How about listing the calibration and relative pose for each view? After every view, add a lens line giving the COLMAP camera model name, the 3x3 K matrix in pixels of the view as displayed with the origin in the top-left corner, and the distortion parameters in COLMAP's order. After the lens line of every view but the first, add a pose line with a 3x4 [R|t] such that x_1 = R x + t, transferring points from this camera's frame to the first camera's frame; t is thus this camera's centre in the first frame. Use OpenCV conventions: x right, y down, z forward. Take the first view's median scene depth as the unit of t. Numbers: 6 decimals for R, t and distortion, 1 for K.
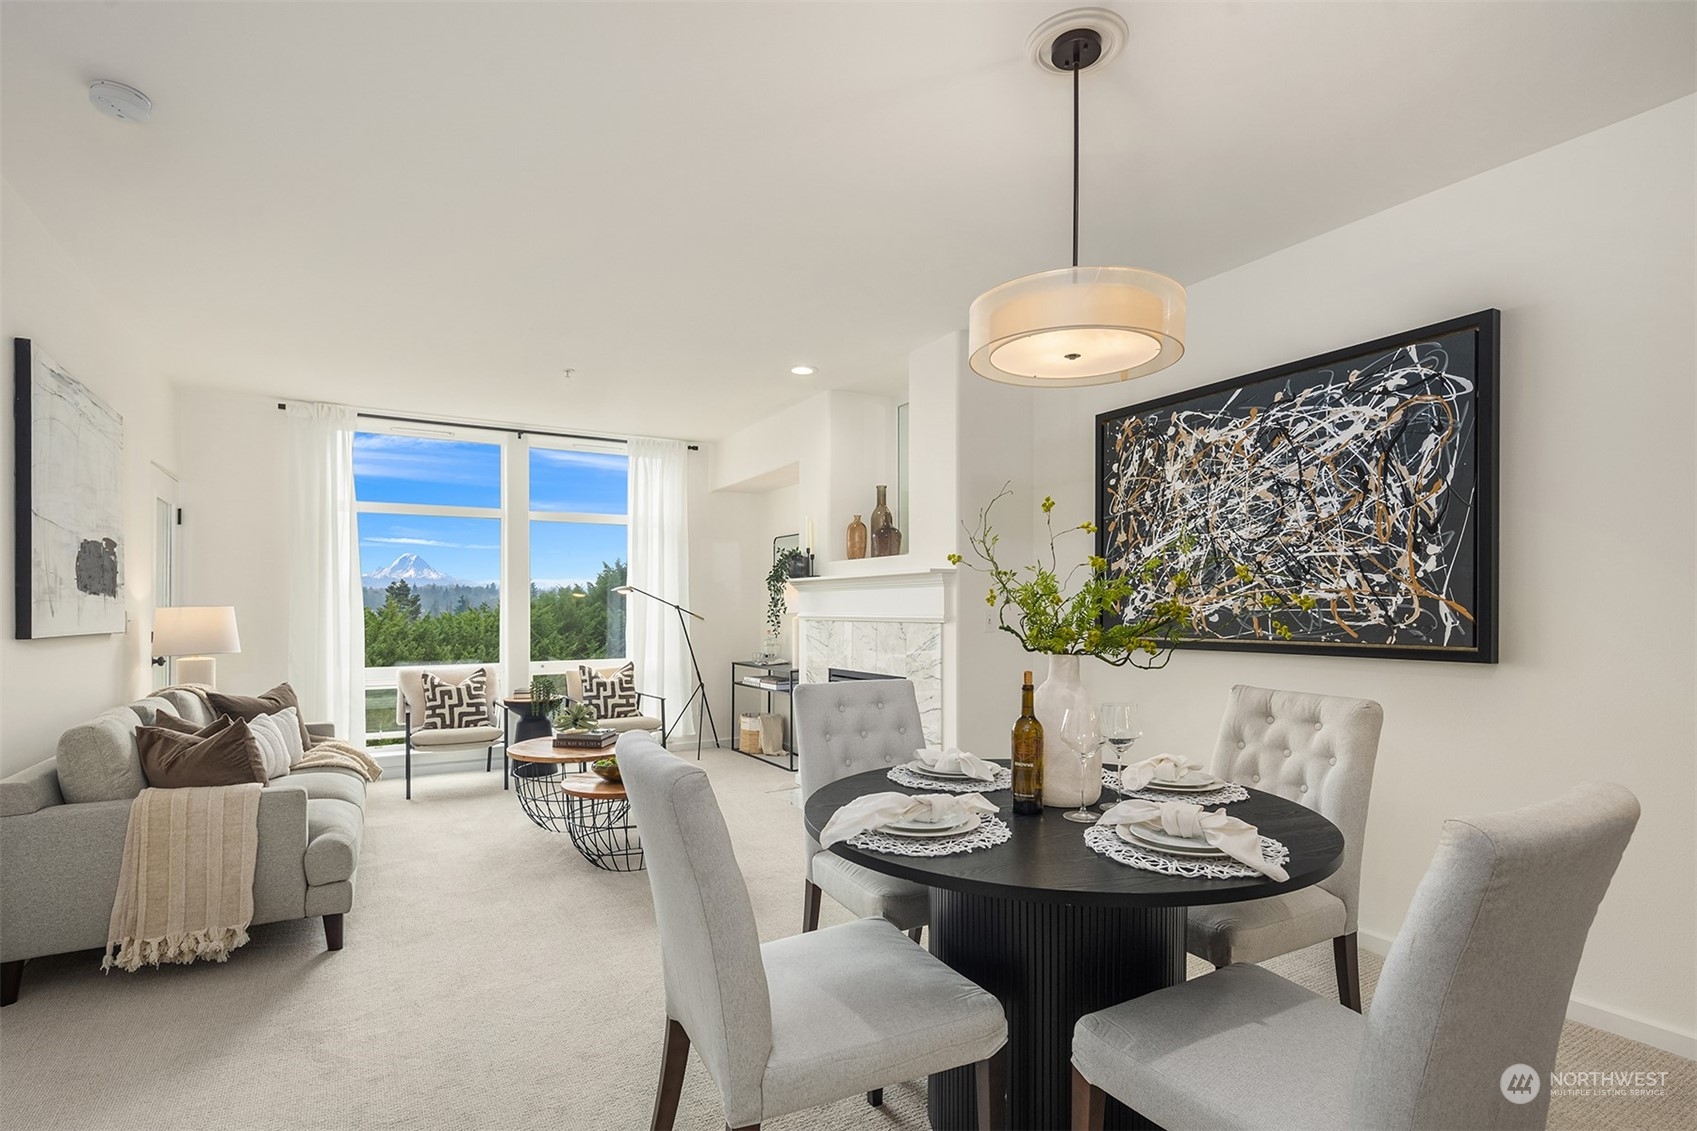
lens RADIAL K [[825.9, 0, 853.2], [0, 825.9, 611.6], [0, 0, 1]] dist [0.003135, -0.000454]
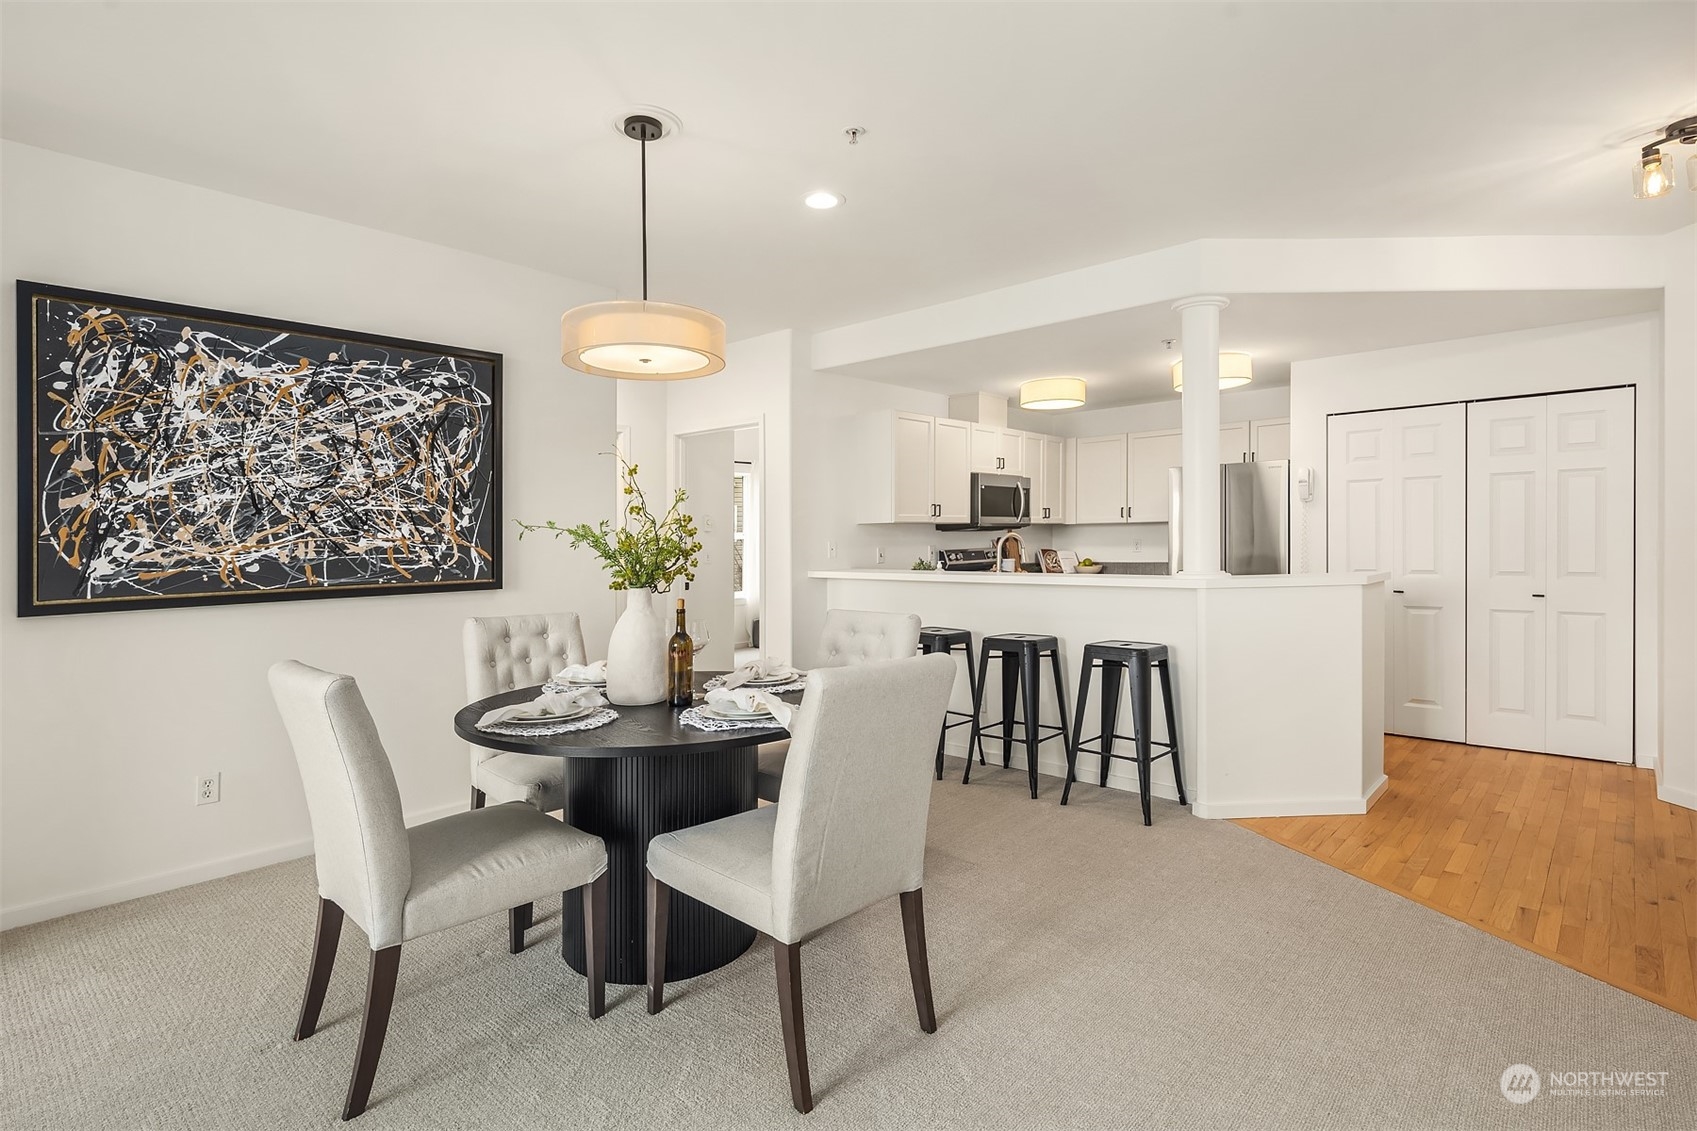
lens RADIAL K [[835.3, 0, 847.9], [0, 835.3, 555.1], [0, 0, 1]] dist [0.002561, 0.000308]
pose [[-0.292397, -0.012385, 0.956217, -0.605991], [0.019459, 0.999632, 0.018898, -0.010851], [-0.956099, 0.024133, -0.292048, 0.585548]]
